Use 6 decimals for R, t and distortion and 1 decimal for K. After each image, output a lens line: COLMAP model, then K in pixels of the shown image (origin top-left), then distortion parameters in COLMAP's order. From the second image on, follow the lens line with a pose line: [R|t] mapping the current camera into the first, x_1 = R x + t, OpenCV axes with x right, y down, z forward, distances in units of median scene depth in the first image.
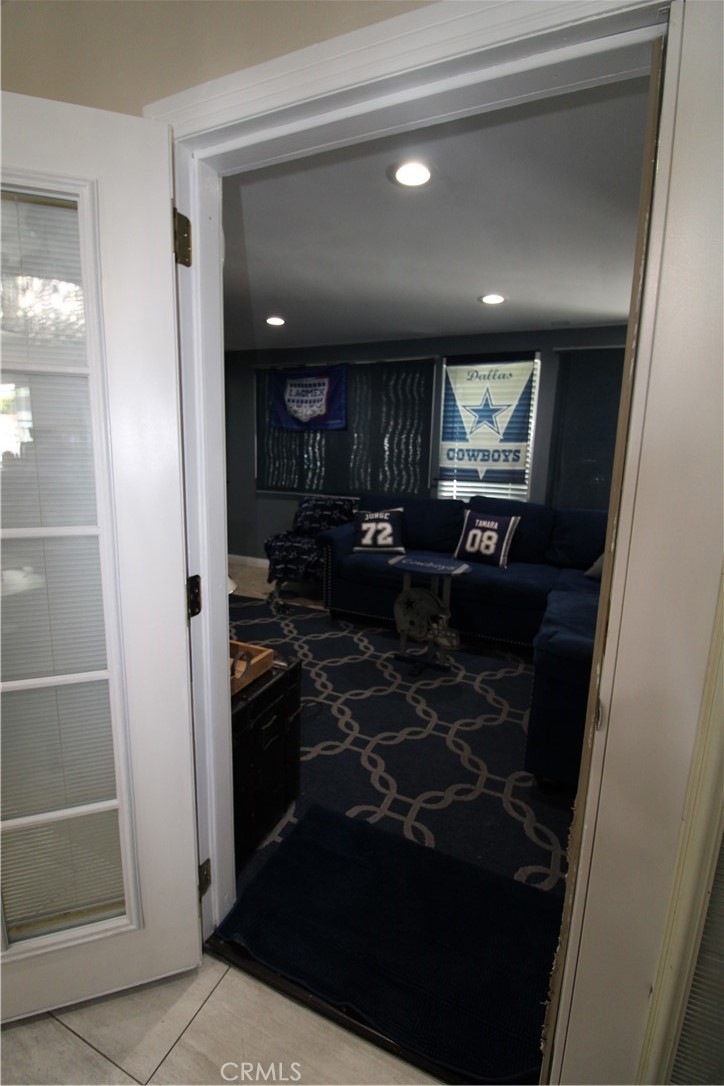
lens RADIAL K [[497.5, 0, 349.1], [0, 497.5, 531.5], [0, 0, 1]] dist [-0.003422, -0.011067]
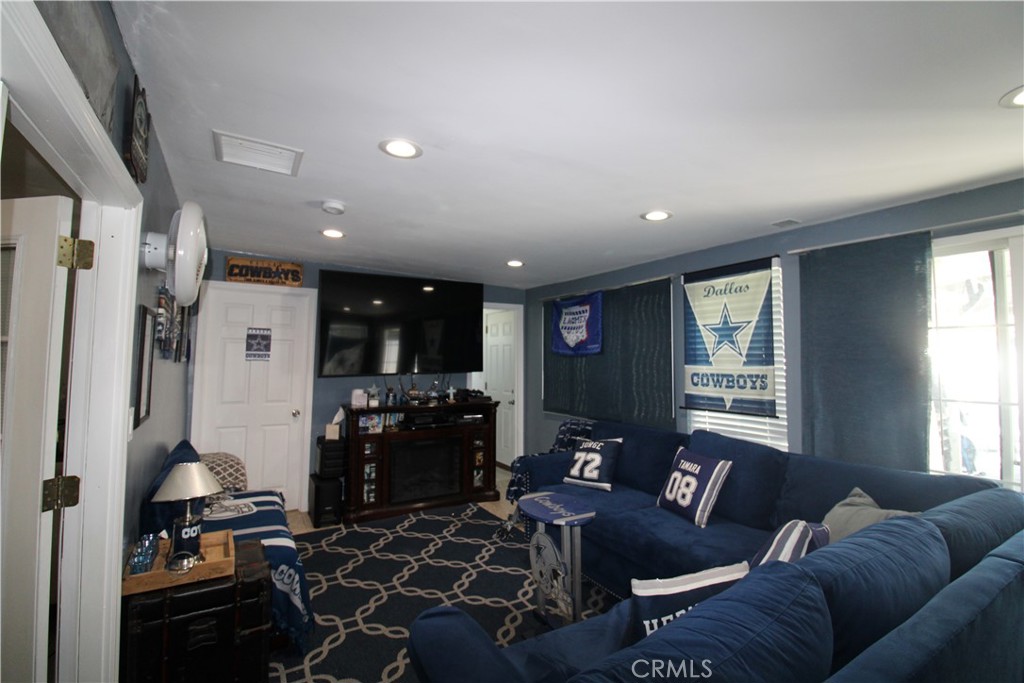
lens RADIAL K [[469.1, 0, 520.7], [0, 469.1, 327.6], [0, 0, 1]] dist [-0.003422, -0.011067]
pose [[0.839964, -0.053090, -0.540038, 0.411396], [-0.082170, 0.971282, -0.223291, -0.036324], [0.536384, 0.231931, 0.811480, 0.155118]]
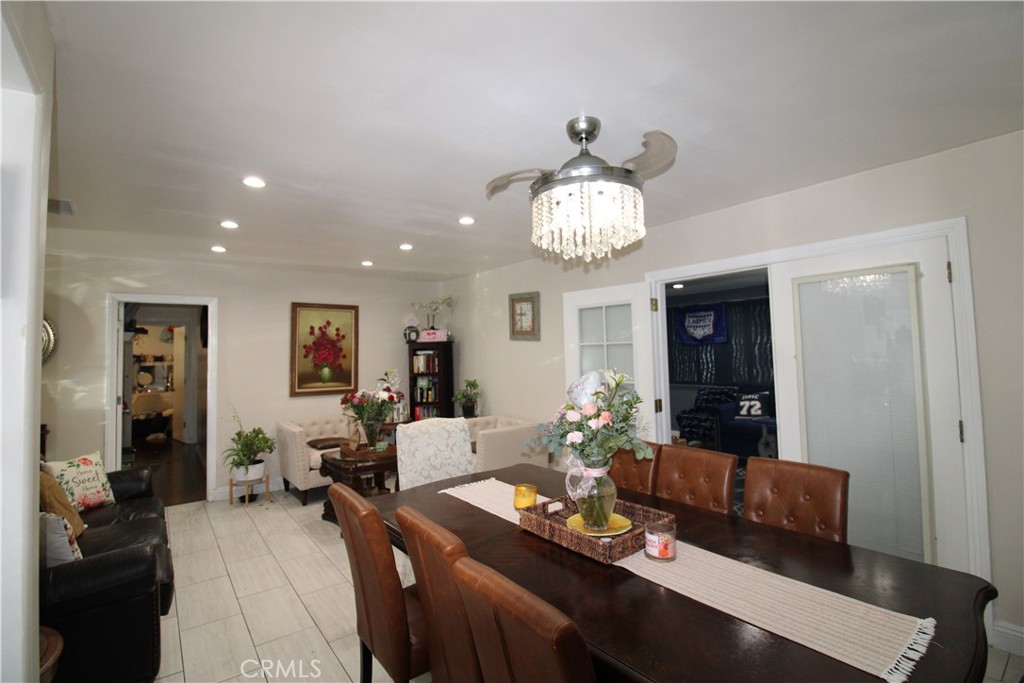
lens RADIAL K [[469.1, 0, 520.7], [0, 469.1, 327.6], [0, 0, 1]] dist [-0.003422, -0.011067]
pose [[0.892651, -0.069795, -0.445311, 0.079409], [-0.031829, 0.975713, -0.216729, 0.094531], [0.449622, 0.207637, 0.868750, -0.626550]]
